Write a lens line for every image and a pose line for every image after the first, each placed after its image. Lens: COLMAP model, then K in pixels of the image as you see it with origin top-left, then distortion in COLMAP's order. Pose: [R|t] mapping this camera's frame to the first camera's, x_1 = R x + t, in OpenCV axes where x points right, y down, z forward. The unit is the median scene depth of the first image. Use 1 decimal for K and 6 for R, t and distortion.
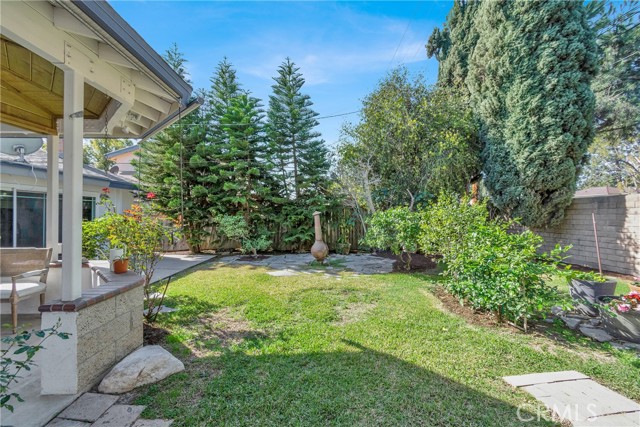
lens RADIAL K [[286.6, 0, 319.1], [0, 286.6, 214.1], [0, 0, 1]] dist [0.005954, -0.002116]
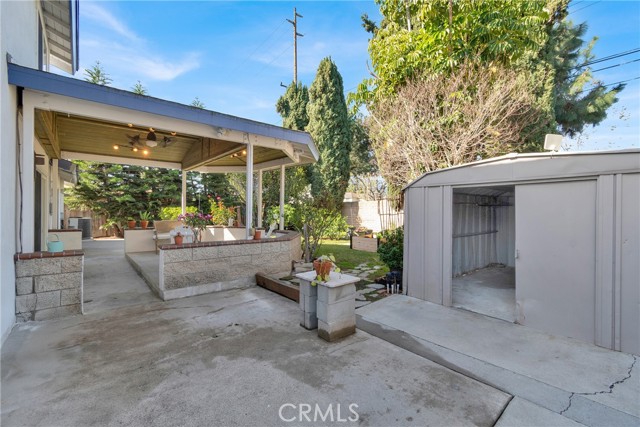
lens RADIAL K [[286.6, 0, 321.8], [0, 286.6, 212.6], [0, 0, 1]] dist [0.005954, -0.002116]
pose [[0.775407, 0.006508, 0.631428, -0.739769], [-0.012190, 0.999915, 0.004665, 0.022492], [-0.631344, -0.011314, 0.775420, -0.714242]]
